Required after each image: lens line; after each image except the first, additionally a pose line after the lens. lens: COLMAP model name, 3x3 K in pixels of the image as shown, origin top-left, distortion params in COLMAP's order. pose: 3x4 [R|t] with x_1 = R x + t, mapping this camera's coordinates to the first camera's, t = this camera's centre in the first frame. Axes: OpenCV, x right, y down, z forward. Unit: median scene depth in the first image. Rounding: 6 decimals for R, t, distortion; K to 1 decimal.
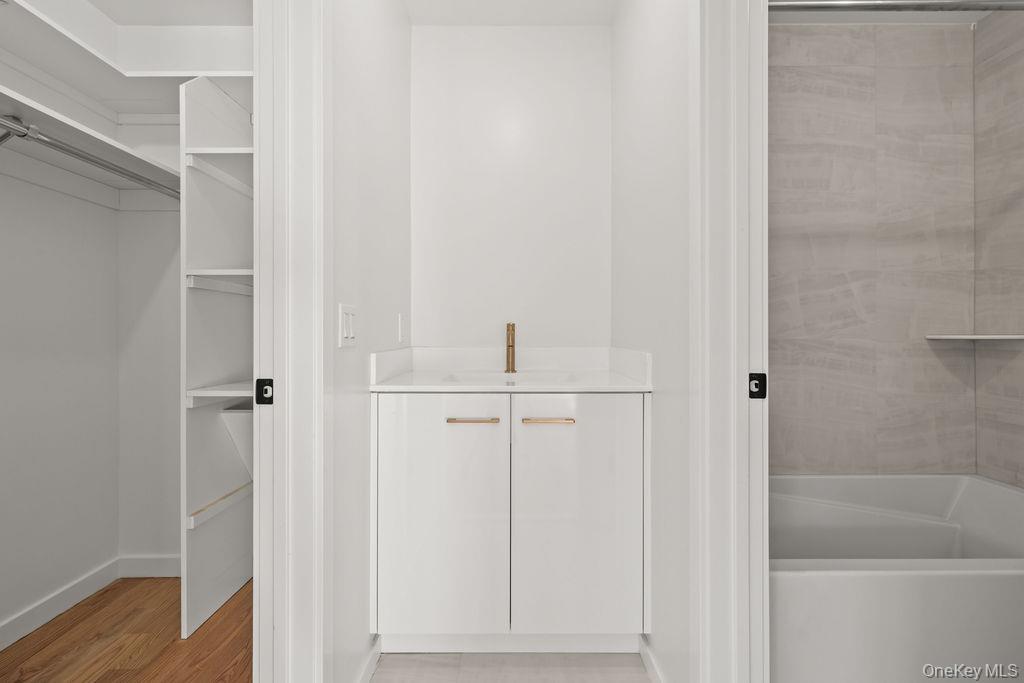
lens RADIAL K [[438.2, 0, 511.0], [0, 438.2, 335.1], [0, 0, 1]] dist [0.000200, 0.000507]
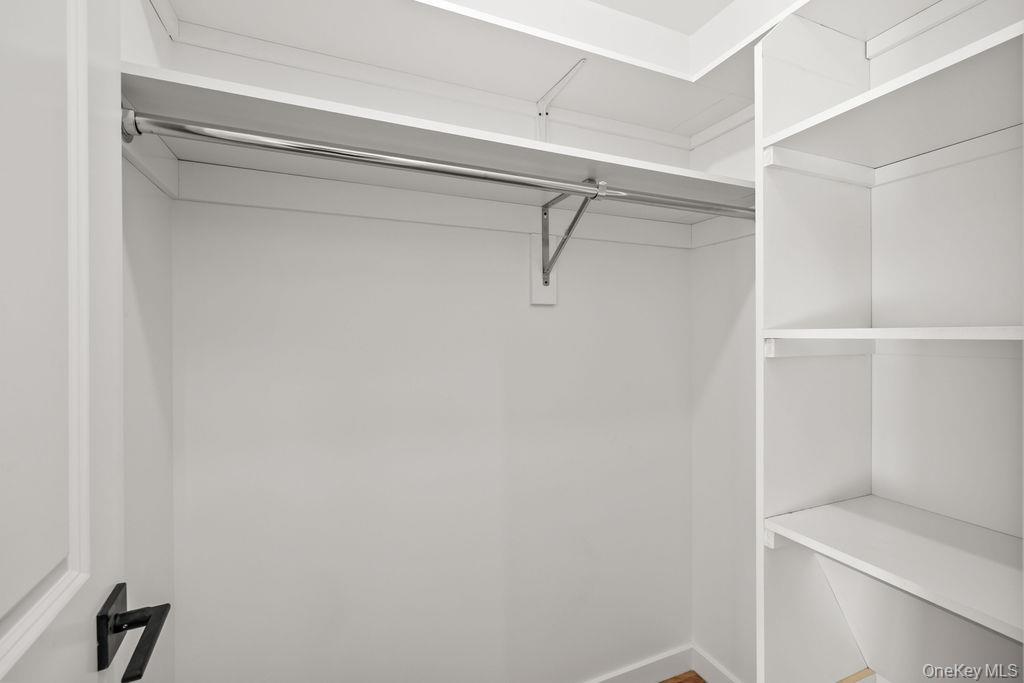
lens RADIAL K [[438.2, 0, 509.6], [0, 438.2, 345.2], [0, 0, 1]] dist [0.000200, 0.000507]
pose [[0.401879, 0.013687, -0.915590, -0.296166], [0.013418, 0.999693, 0.020833, -0.143051], [0.915594, -0.020657, 0.401572, 0.392367]]
